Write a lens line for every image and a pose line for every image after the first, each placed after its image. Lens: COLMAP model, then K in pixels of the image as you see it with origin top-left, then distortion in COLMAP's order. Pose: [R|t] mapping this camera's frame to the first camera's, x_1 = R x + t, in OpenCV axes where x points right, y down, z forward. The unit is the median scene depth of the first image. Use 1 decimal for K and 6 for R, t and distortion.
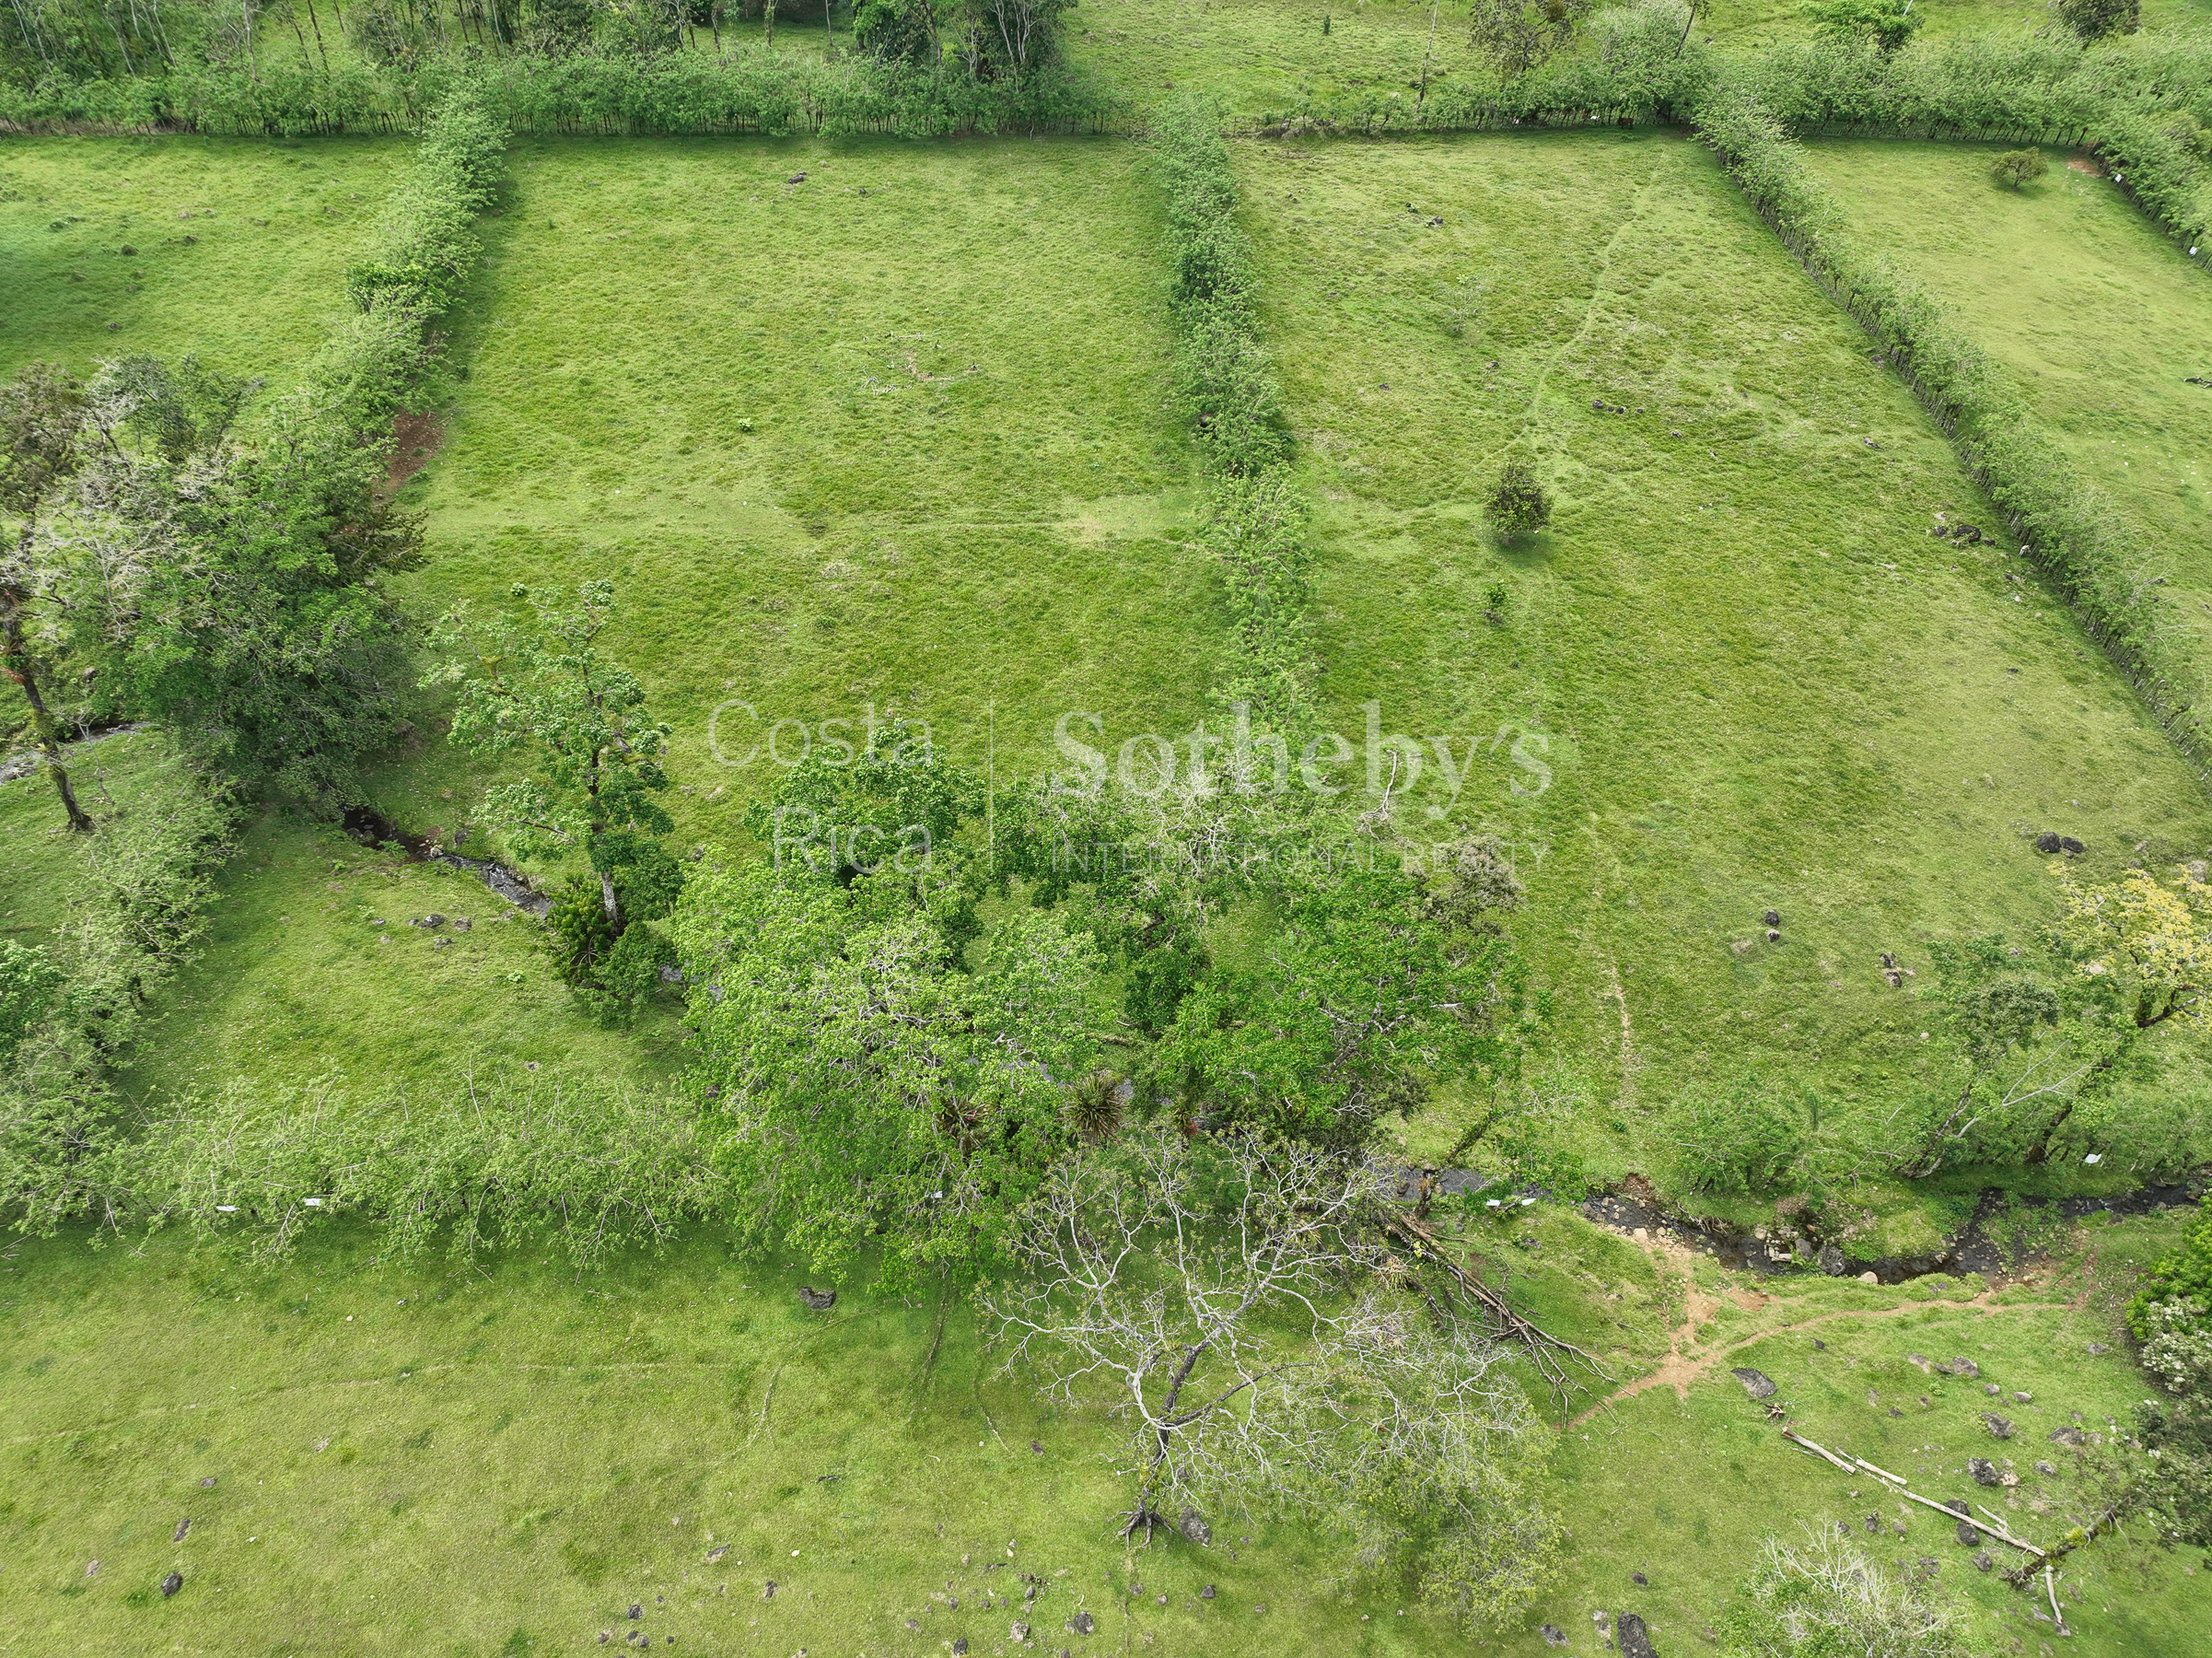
lens RADIAL K [[1563.9, 0, 1106.0], [0, 1563.9, 829.0], [0, 0, 1]] dist [-0.005407, 0.023687]
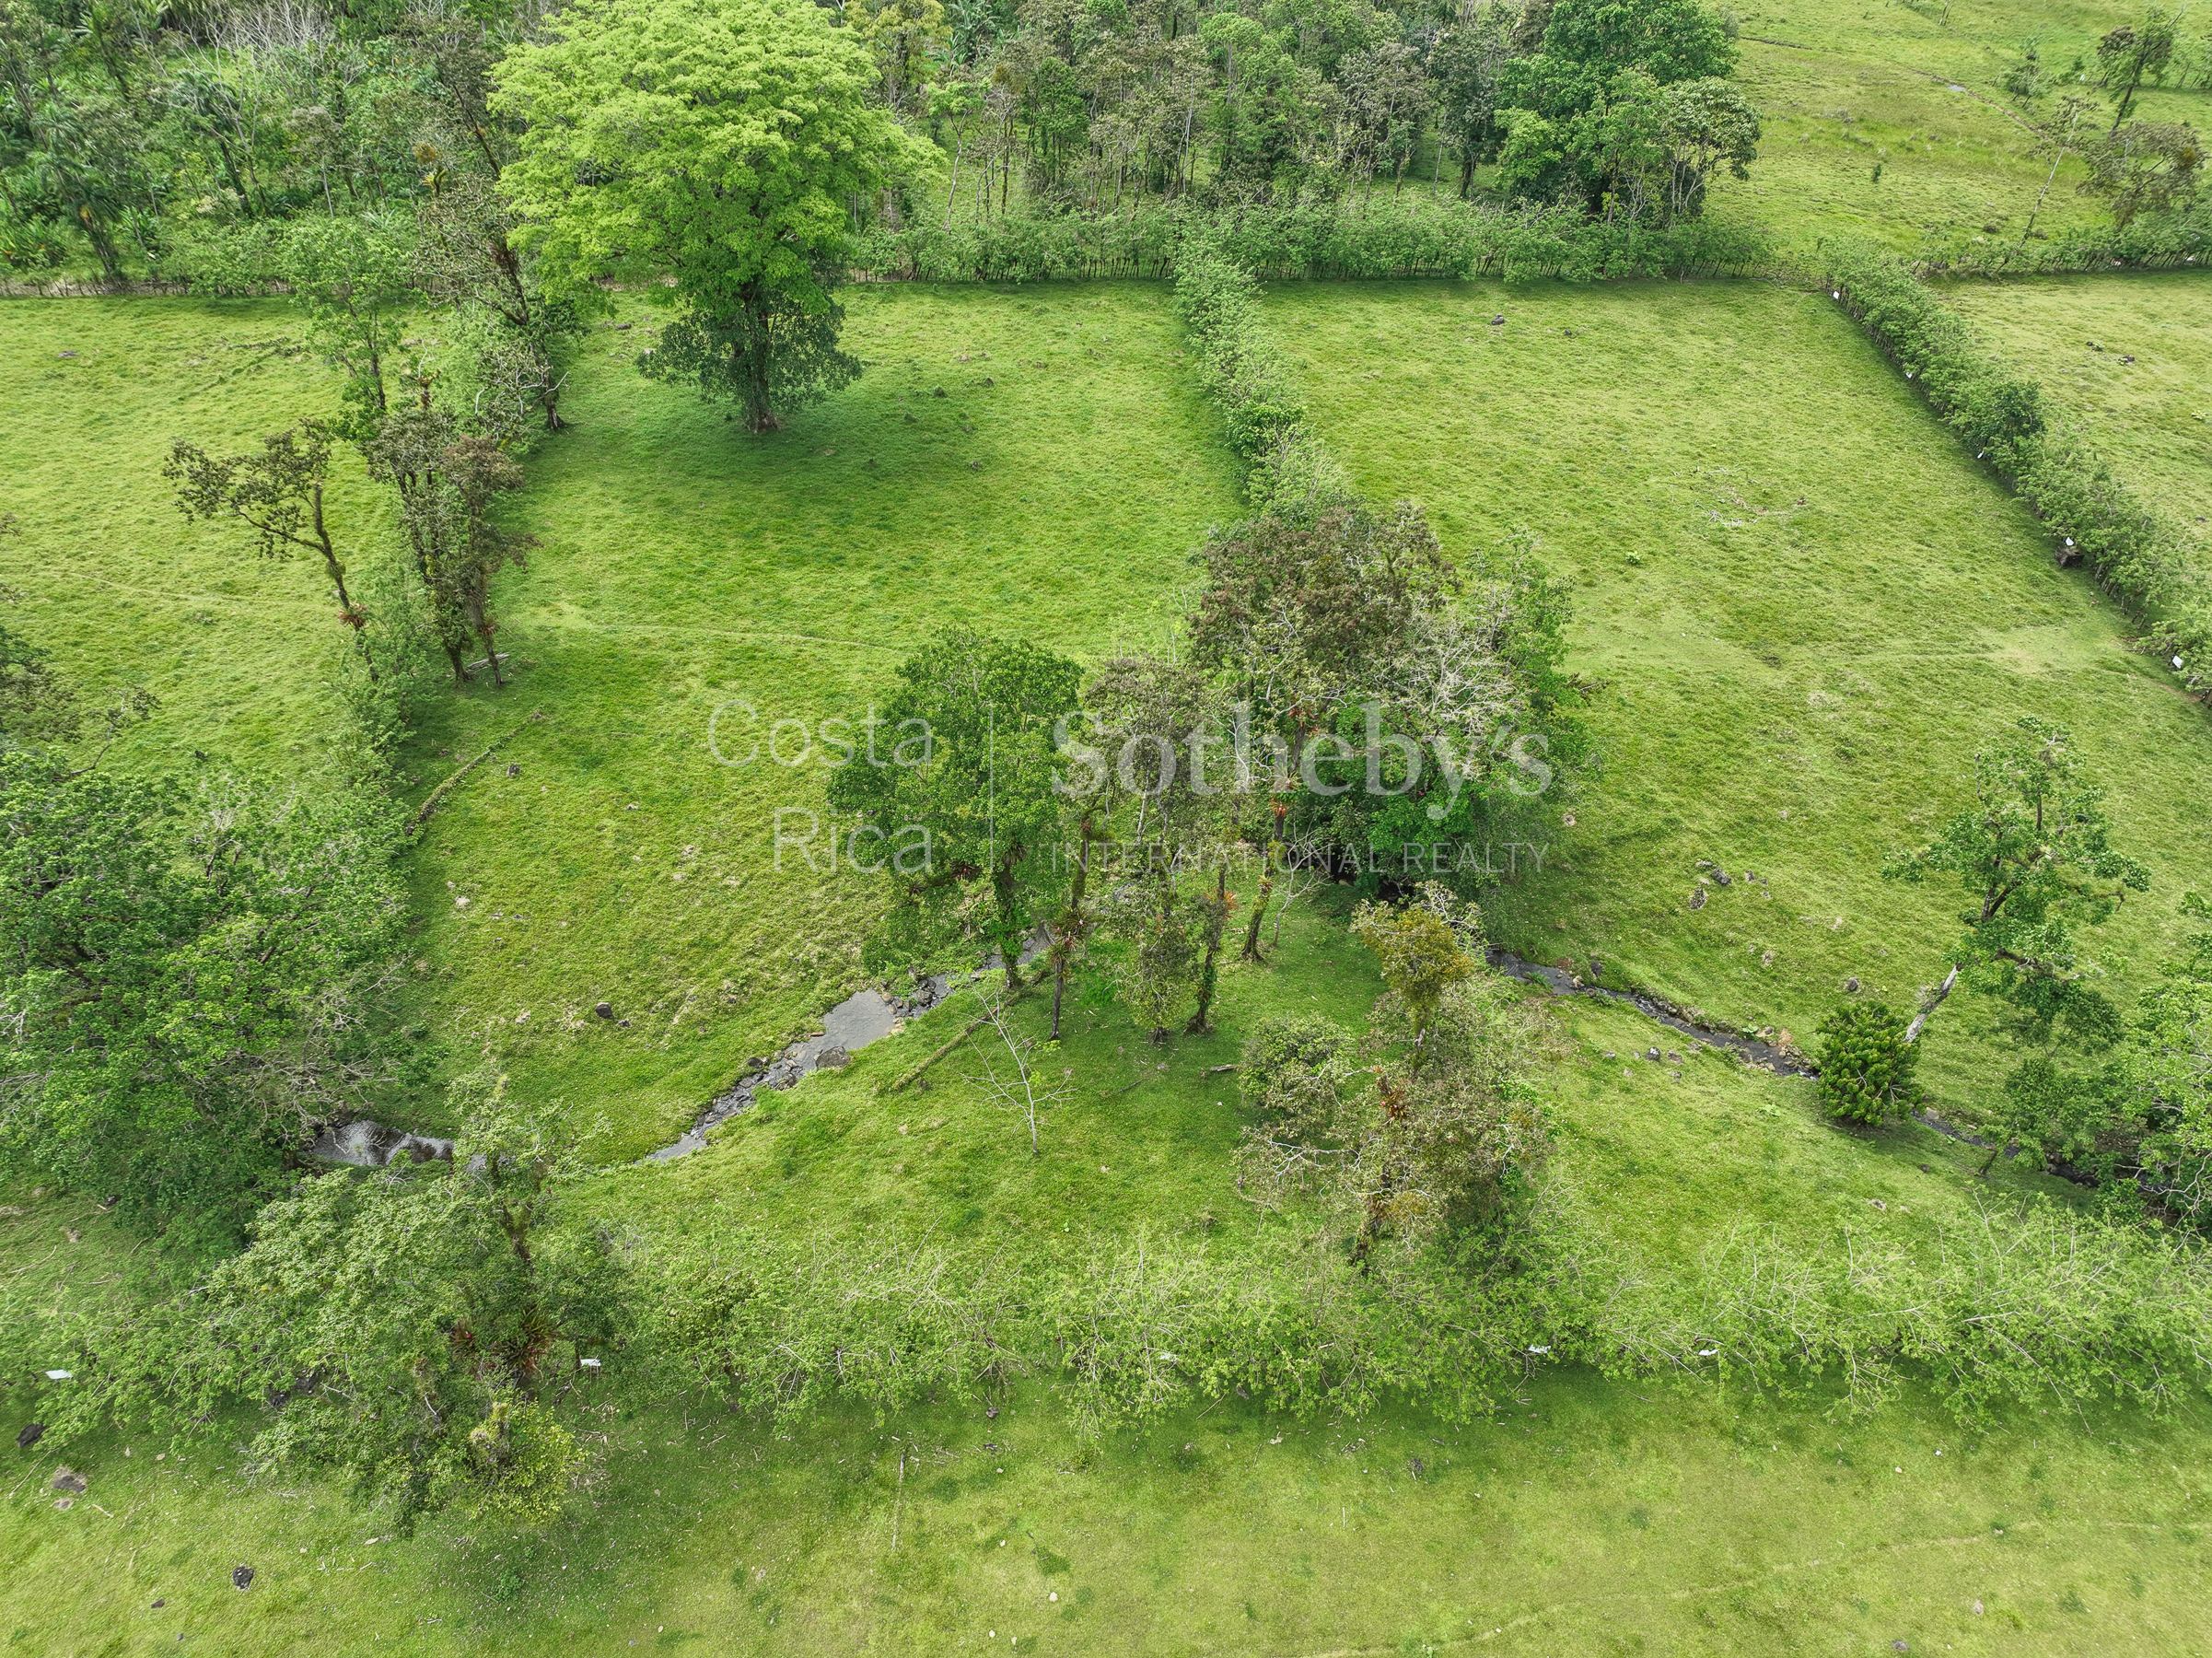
lens RADIAL K [[1563.9, 0, 1106.0], [0, 1563.9, 829.0], [0, 0, 1]] dist [-0.005407, 0.023687]
pose [[0.999983, 0.000473, -0.005801, -0.541046], [-0.000908, 0.997159, -0.075316, -0.005797], [0.005749, 0.075320, 0.997143, -0.001564]]
